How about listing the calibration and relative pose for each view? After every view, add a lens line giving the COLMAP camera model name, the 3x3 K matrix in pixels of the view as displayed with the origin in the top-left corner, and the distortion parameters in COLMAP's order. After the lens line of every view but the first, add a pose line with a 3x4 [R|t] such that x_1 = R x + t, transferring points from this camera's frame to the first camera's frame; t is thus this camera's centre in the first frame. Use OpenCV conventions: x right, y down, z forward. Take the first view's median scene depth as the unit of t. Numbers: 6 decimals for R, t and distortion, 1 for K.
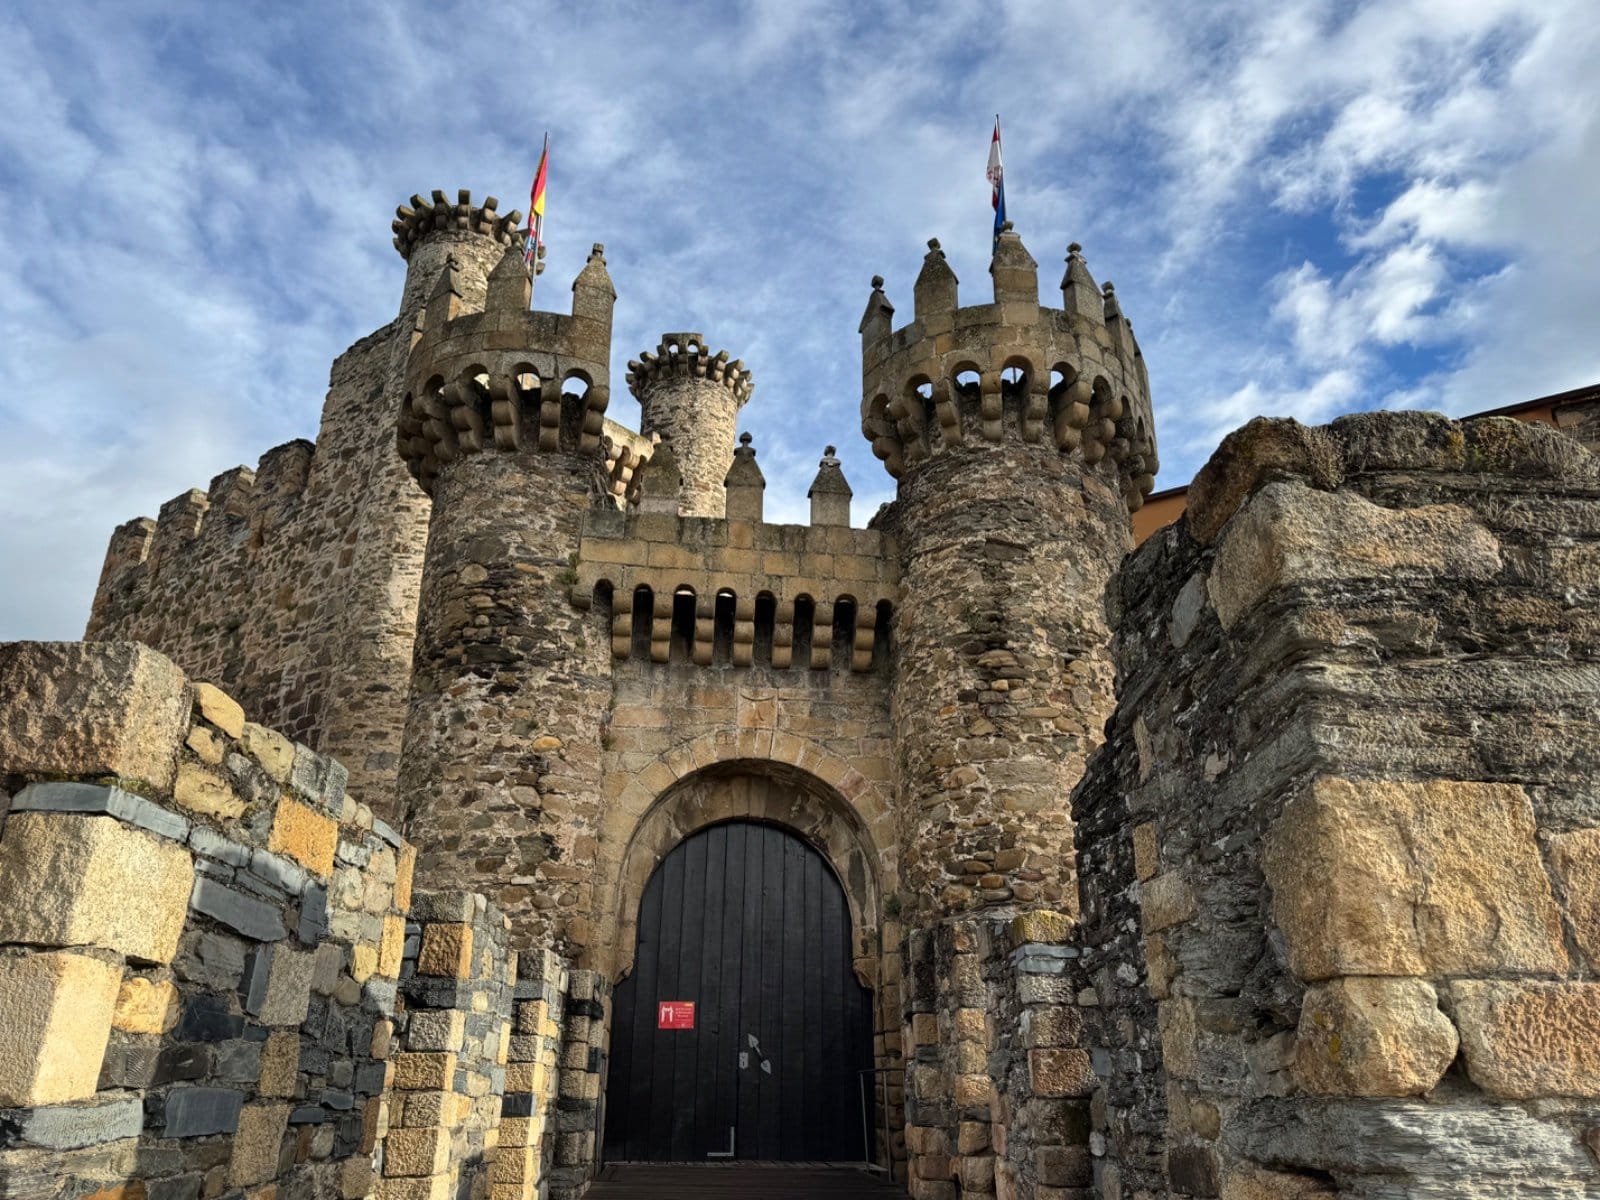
lens RADIAL K [[1178.2, 0, 803.4], [0, 1178.2, 604.1], [0, 0, 1]] dist [0.236601, -0.444302]
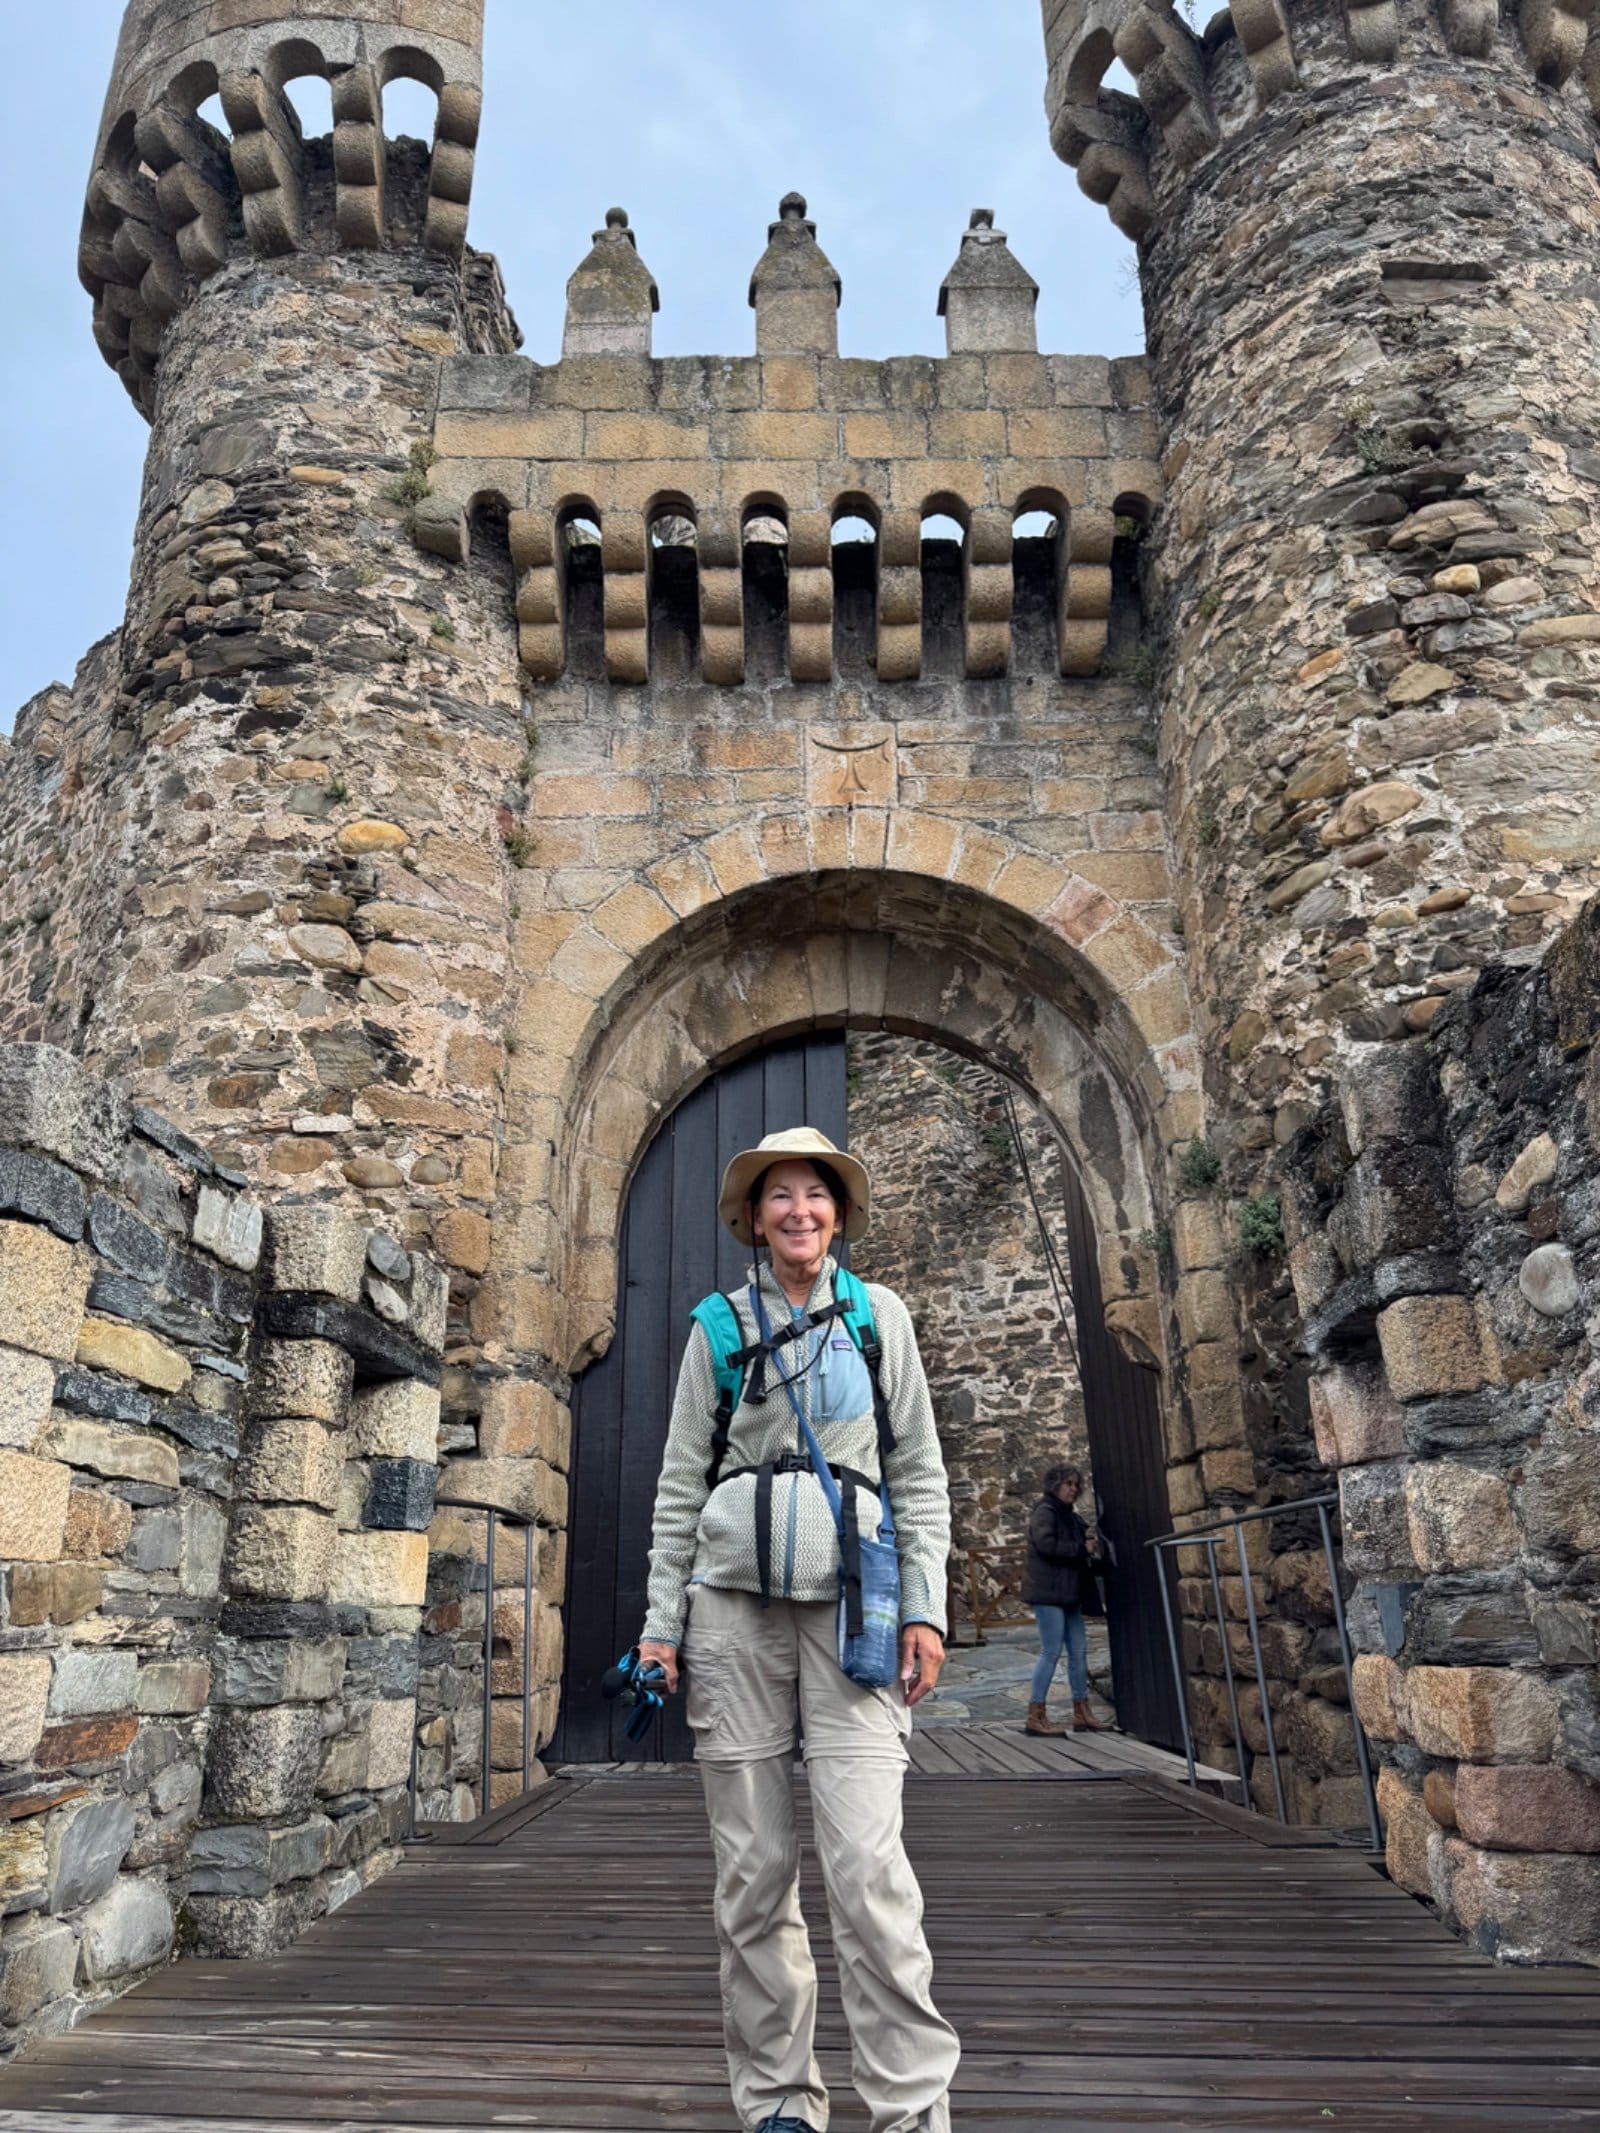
lens RADIAL K [[1516.8, 0, 800.0], [0, 1516.8, 1066.5], [0, 0, 1]] dist [0.088785, -0.096524]
pose [[0.993562, -0.063442, -0.093859, -0.012147], [0.066269, 0.997428, 0.027310, 0.190153], [0.091885, -0.033355, 0.995211, 0.441340]]
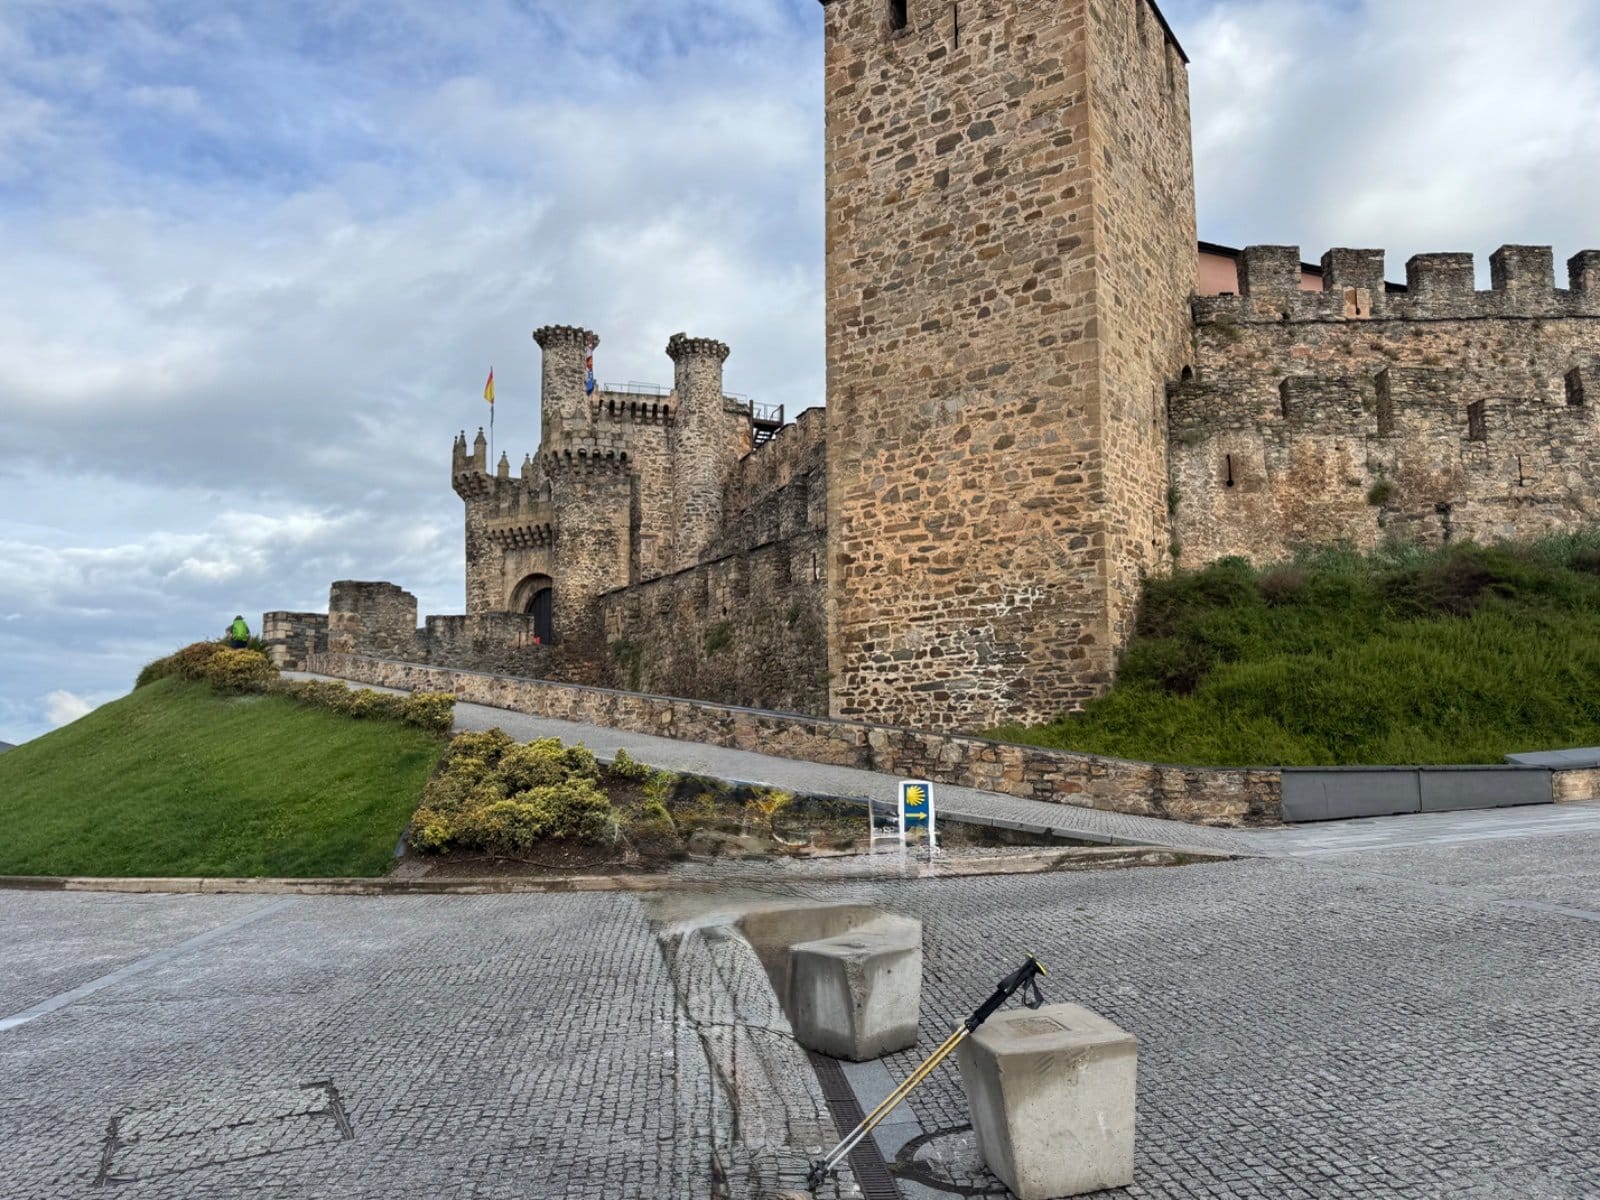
lens RADIAL K [[1137.8, 0, 800.0], [0, 1137.8, 600.0], [0, 0, 1]] dist [0.088785, -0.096524]
pose [[0.815936, -0.101459, -0.569170, 2.606473], [0.240250, 0.954956, 0.174182, -0.204433], [0.525860, -0.278864, 0.803558, -1.393297]]
